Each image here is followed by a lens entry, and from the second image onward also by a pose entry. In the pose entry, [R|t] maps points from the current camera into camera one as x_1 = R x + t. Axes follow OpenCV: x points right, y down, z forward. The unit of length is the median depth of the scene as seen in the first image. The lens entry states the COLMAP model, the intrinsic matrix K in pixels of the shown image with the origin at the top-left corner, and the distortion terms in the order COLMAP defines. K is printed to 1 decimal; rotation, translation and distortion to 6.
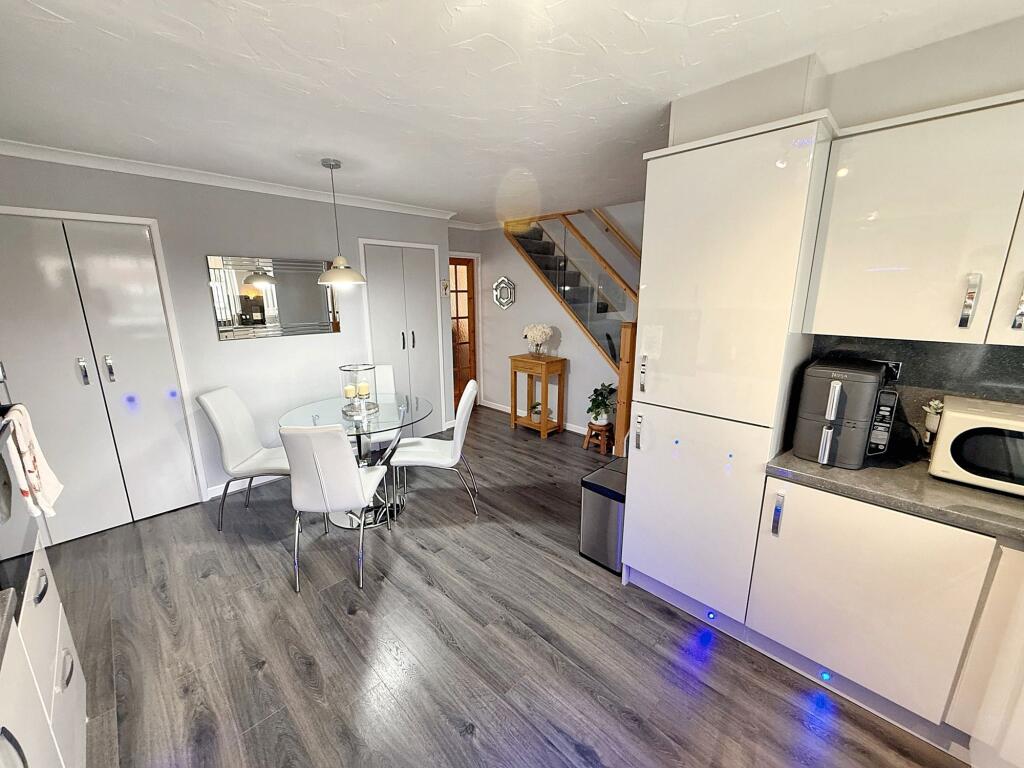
lens RADIAL K [[407.5, 0, 509.4], [0, 407.5, 383.5], [0, 0, 1]] dist [-0.000174, -0.000050]
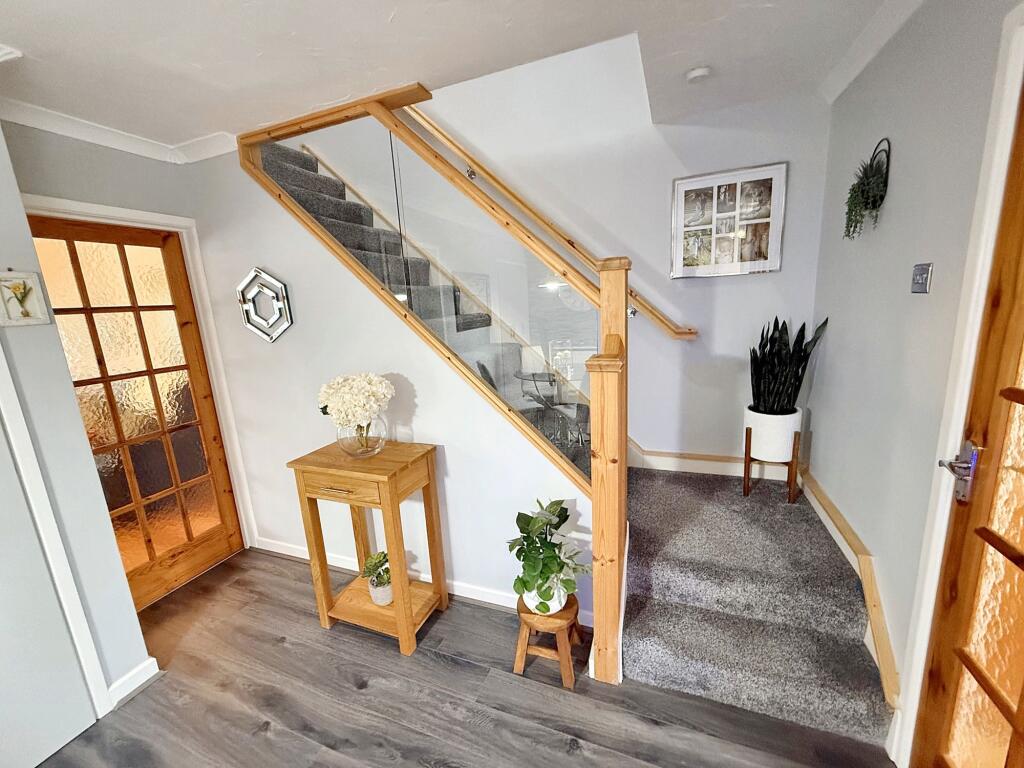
lens RADIAL K [[407.5, 0, 509.4], [0, 407.5, 383.5], [0, 0, 1]] dist [-0.000174, -0.000050]
pose [[0.916536, -0.128666, 0.378691, 0.054816], [0.142975, 0.989678, -0.009782, -0.105778], [-0.373523, 0.063109, 0.925472, 0.546309]]
